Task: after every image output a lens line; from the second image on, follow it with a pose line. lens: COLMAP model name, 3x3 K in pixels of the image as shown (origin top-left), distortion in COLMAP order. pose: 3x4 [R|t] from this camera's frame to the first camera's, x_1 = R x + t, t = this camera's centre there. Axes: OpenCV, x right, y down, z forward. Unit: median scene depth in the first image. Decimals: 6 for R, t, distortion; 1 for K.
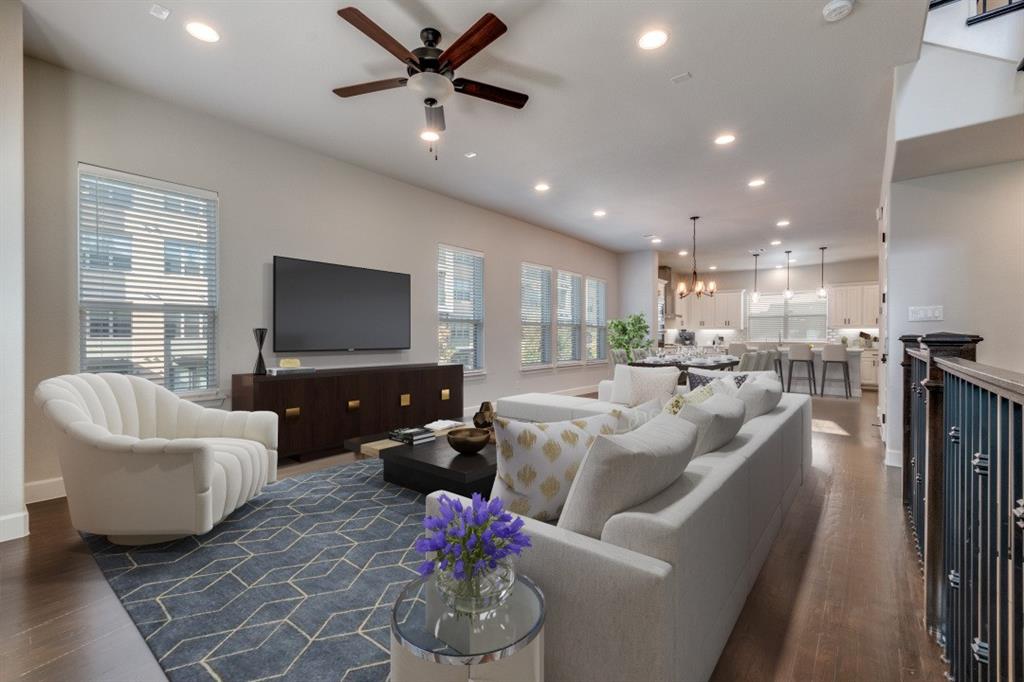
lens RADIAL K [[438.9, 0, 505.1], [0, 438.9, 335.6], [0, 0, 1]] dist [-0.011153, 0.000029]
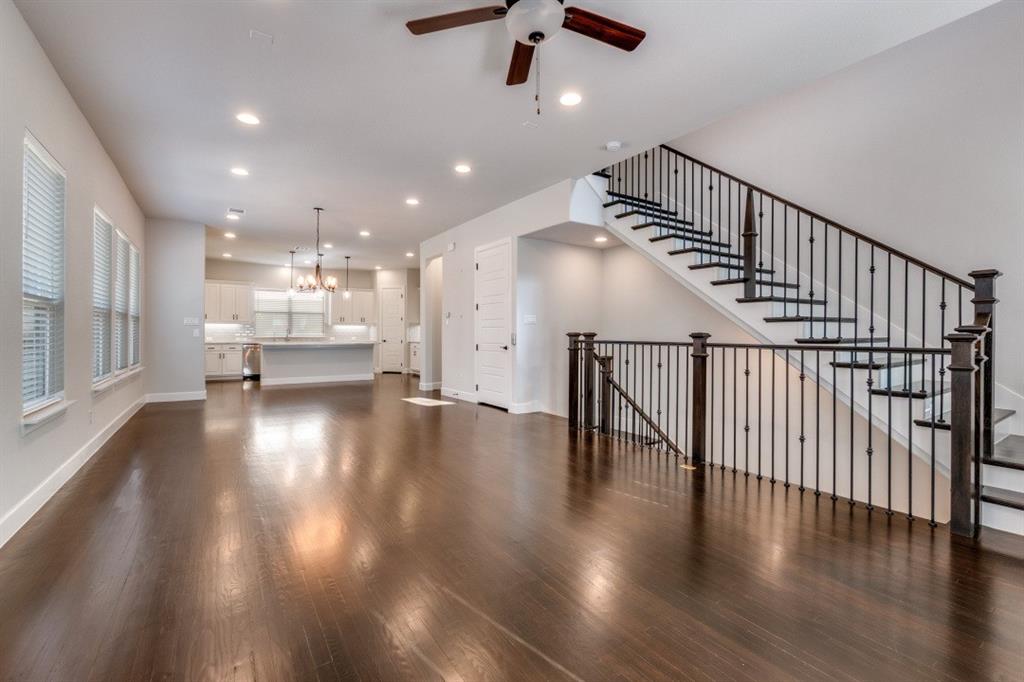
lens RADIAL K [[438.9, 0, 508.1], [0, 438.9, 335.7], [0, 0, 1]] dist [-0.011153, 0.000029]
pose [[0.237710, -0.008426, 0.971300, -0.270894], [-0.003885, 0.999946, 0.009626, -0.000790], [-0.971328, -0.006062, 0.237664, 0.247148]]
